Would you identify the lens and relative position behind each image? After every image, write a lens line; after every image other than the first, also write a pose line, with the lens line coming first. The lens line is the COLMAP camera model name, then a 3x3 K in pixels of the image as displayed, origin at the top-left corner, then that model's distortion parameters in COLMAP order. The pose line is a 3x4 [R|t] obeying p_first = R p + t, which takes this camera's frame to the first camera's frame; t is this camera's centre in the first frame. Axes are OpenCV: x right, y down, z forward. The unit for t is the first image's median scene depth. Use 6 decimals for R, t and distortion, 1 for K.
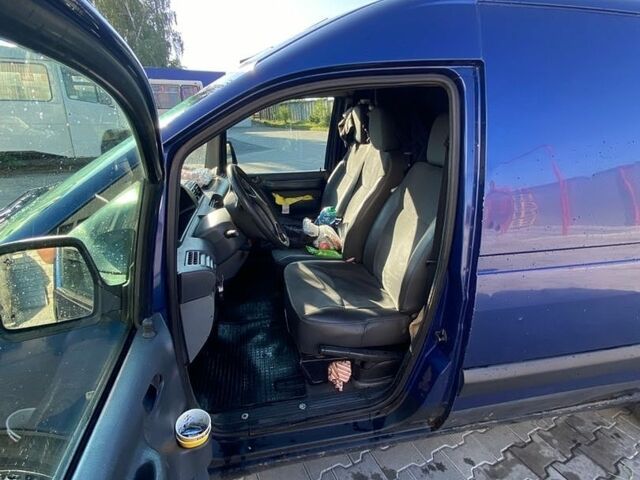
lens RADIAL K [[333.7, 0, 320.0], [0, 333.7, 240.0], [0, 0, 1]] dist [-0.001884, -0.001349]
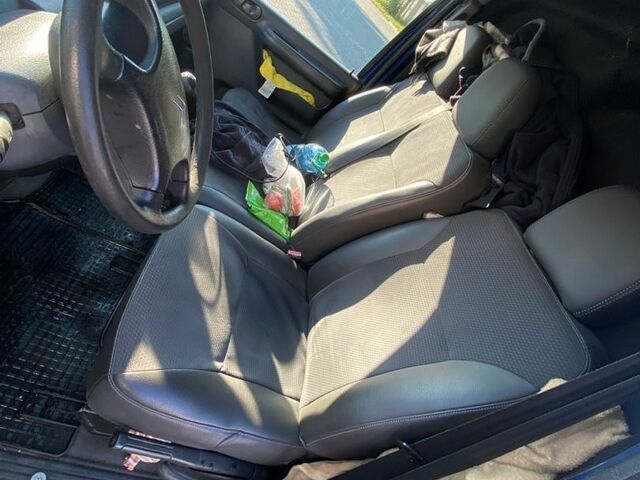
lens RADIAL K [[333.7, 0, 320.0], [0, 333.7, 240.0], [0, 0, 1]] dist [-0.001884, -0.001349]
pose [[0.775284, 0.573117, 0.265464, -0.039971], [-0.628546, 0.741435, 0.234958, -0.115205], [-0.062166, -0.349016, 0.935053, 0.410356]]
